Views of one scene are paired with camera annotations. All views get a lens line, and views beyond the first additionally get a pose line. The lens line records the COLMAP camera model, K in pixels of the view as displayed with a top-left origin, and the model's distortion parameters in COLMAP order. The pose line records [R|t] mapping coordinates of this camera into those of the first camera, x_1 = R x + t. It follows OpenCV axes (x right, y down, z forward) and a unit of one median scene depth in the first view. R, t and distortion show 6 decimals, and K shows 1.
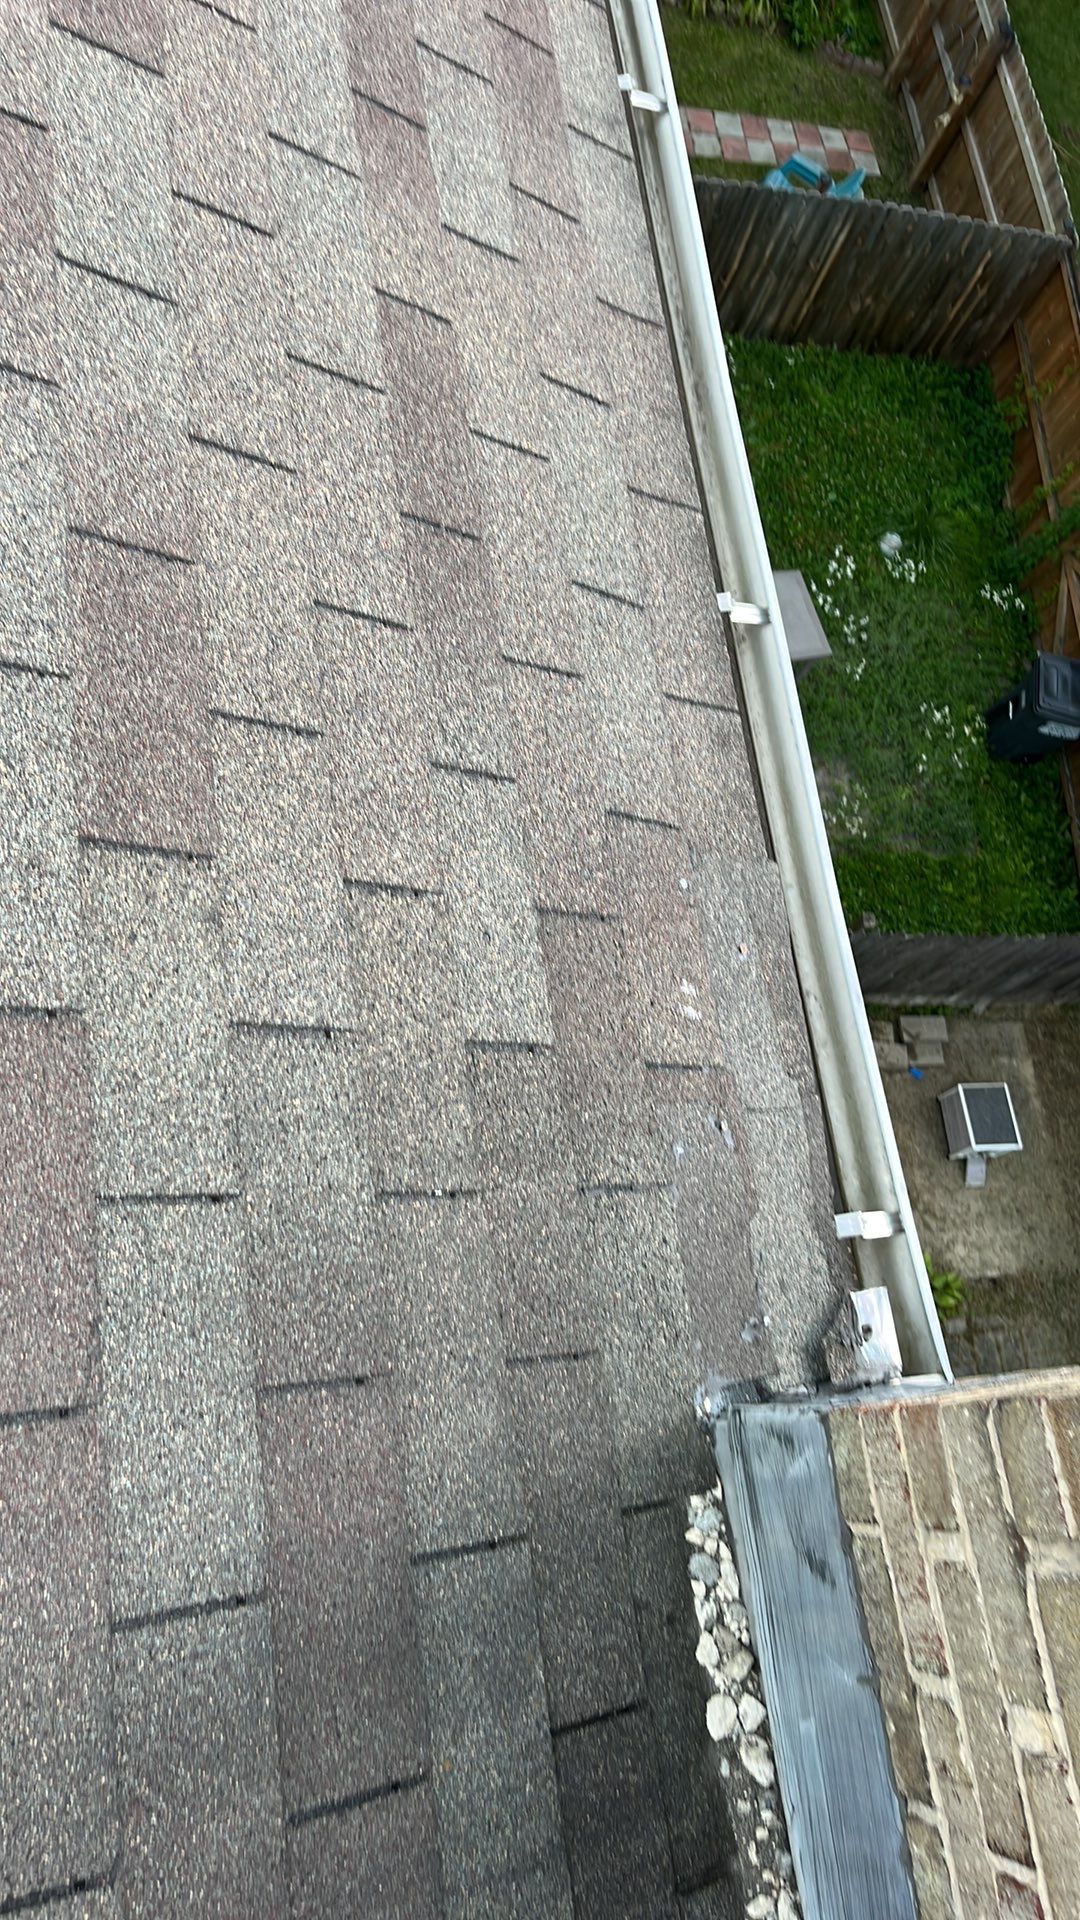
lens RADIAL K [[1412.8, 0, 535.0], [0, 1412.8, 876.9], [0, 0, 1]] dist [0.065298, -0.077527]
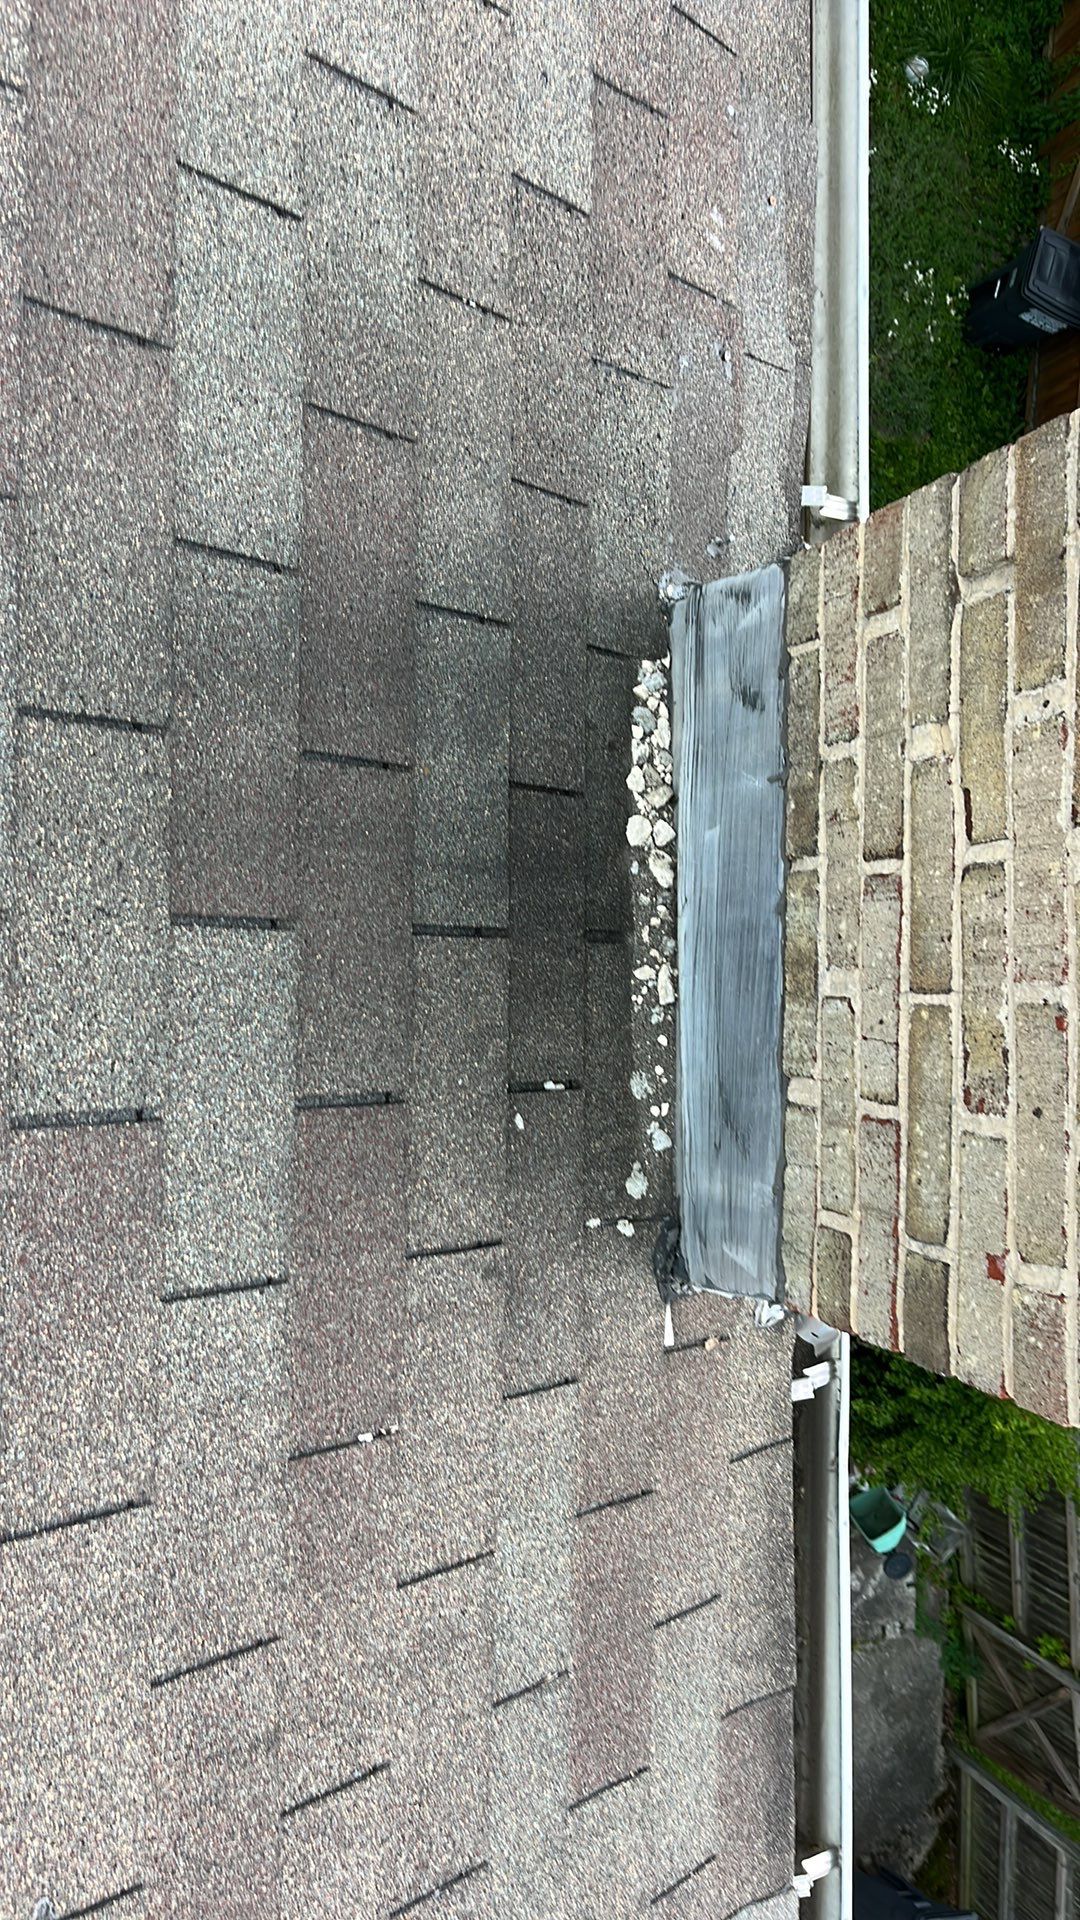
lens RADIAL K [[1456.5, 0, 540.0], [0, 1456.5, 960.0], [0, 0, 1]] dist [-0.005954, -0.002504]
pose [[0.983636, 0.137735, 0.116146, -0.075828], [-0.167196, 0.938014, 0.303604, 0.337616], [-0.067130, -0.318055, 0.945693, -0.168197]]
